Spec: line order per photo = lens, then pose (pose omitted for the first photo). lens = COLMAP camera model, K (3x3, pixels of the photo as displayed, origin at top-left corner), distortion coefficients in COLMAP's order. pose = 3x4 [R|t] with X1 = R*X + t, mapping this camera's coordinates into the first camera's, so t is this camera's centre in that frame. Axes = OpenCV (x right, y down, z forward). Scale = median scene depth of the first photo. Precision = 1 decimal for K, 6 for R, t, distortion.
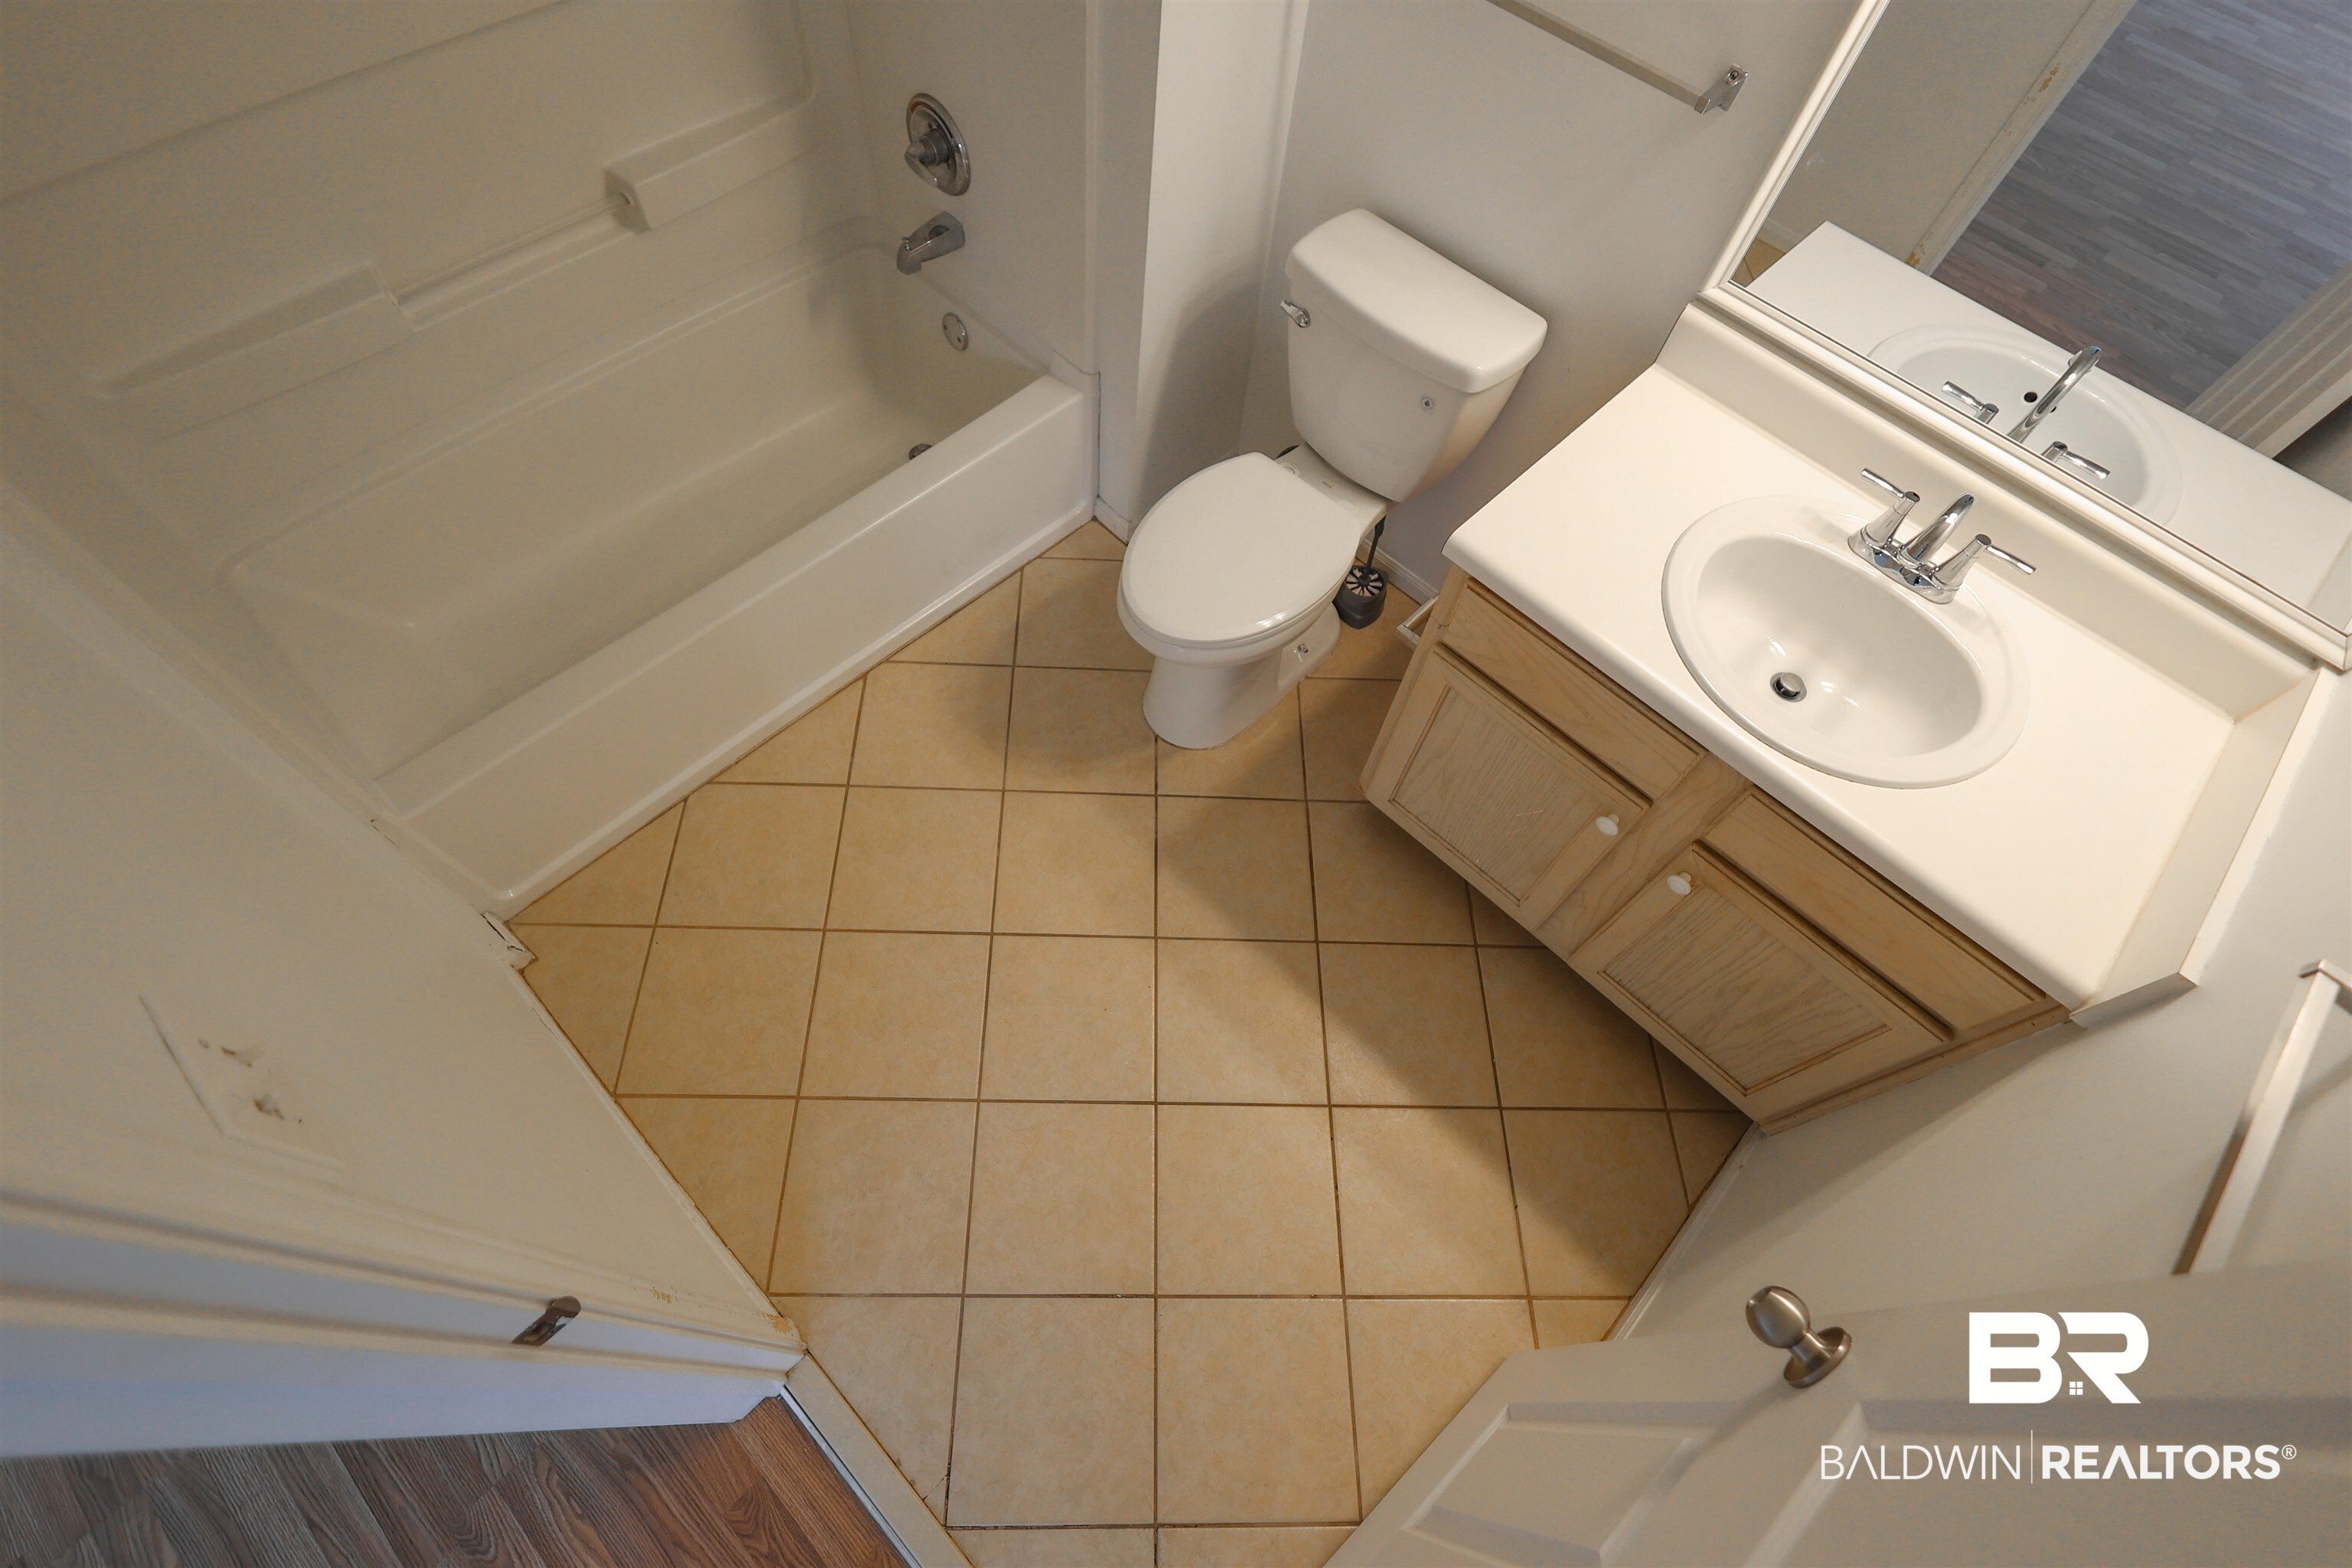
lens RADIAL K [[1093.8, 0, 1176.0], [0, 1093.8, 784.0], [0, 0, 1]] dist [-0.001411, -0.000142]
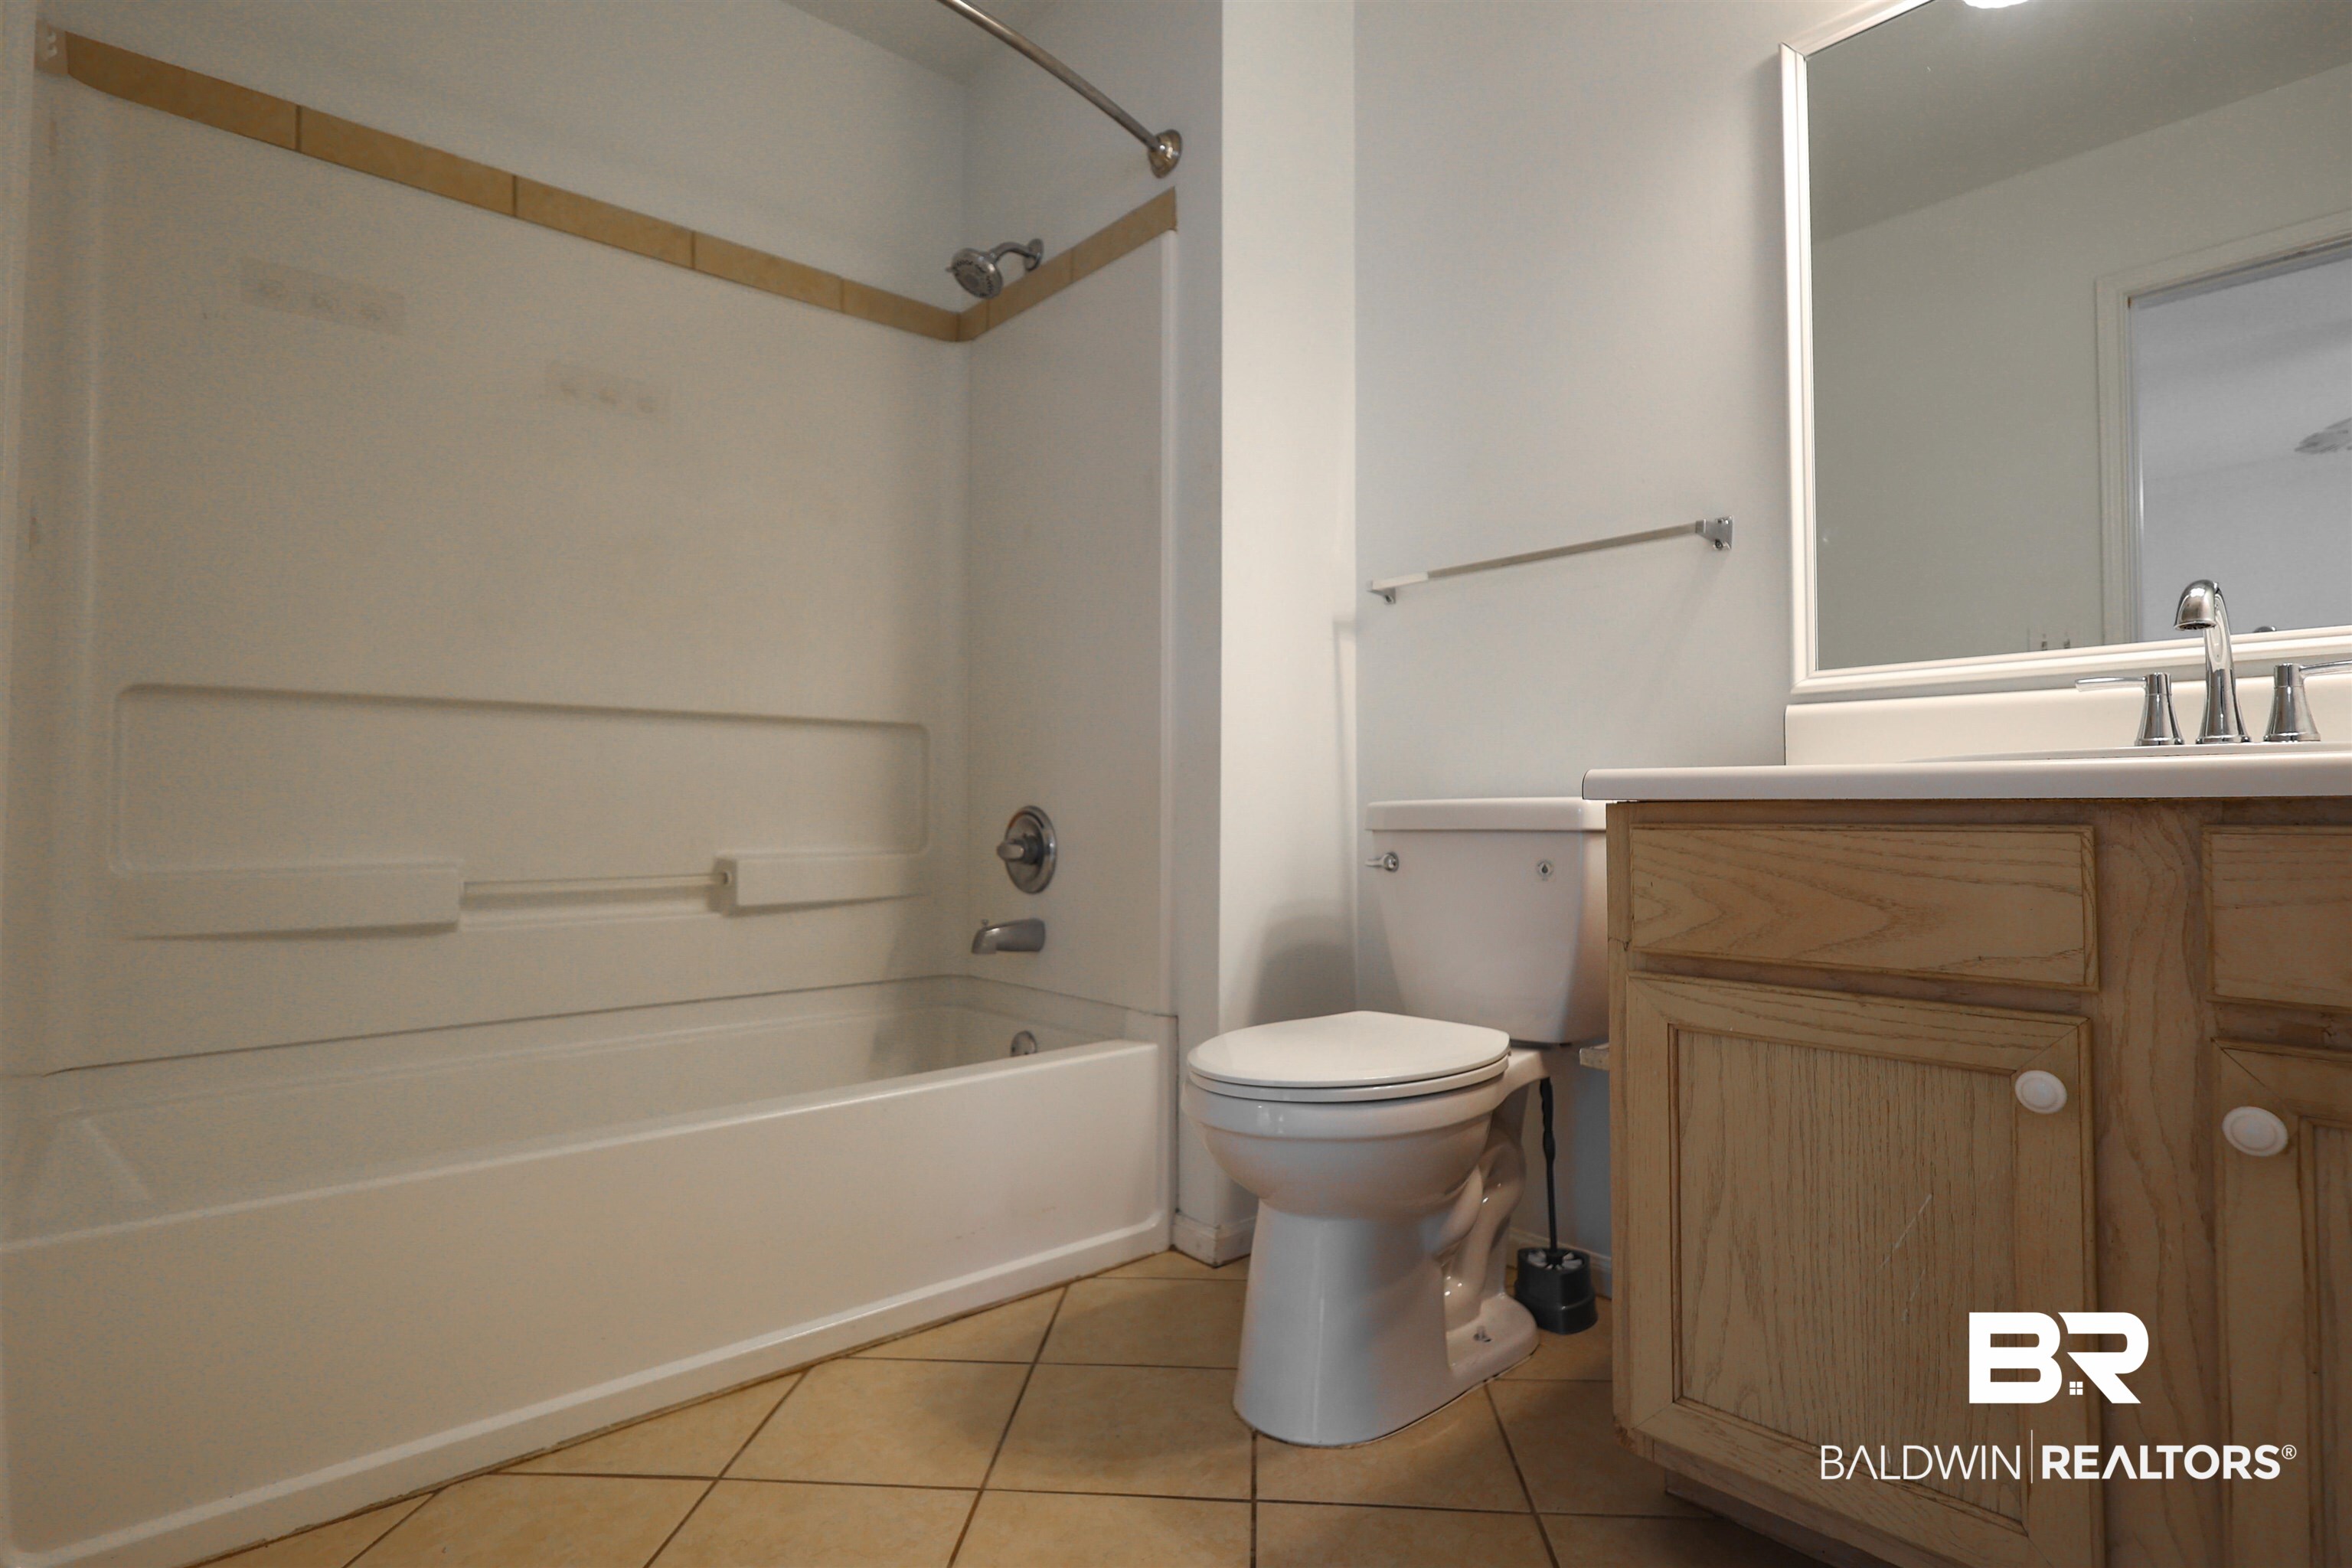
lens RADIAL K [[1170.0, 0, 1186.7], [0, 1170.0, 779.9], [0, 0, 1]] dist [-0.001948, -0.000319]
pose [[0.994853, -0.075222, -0.067897, 0.015456], [-0.025063, 0.466562, -0.884133, 0.360853], [0.098184, 0.881284, 0.462275, 0.403878]]
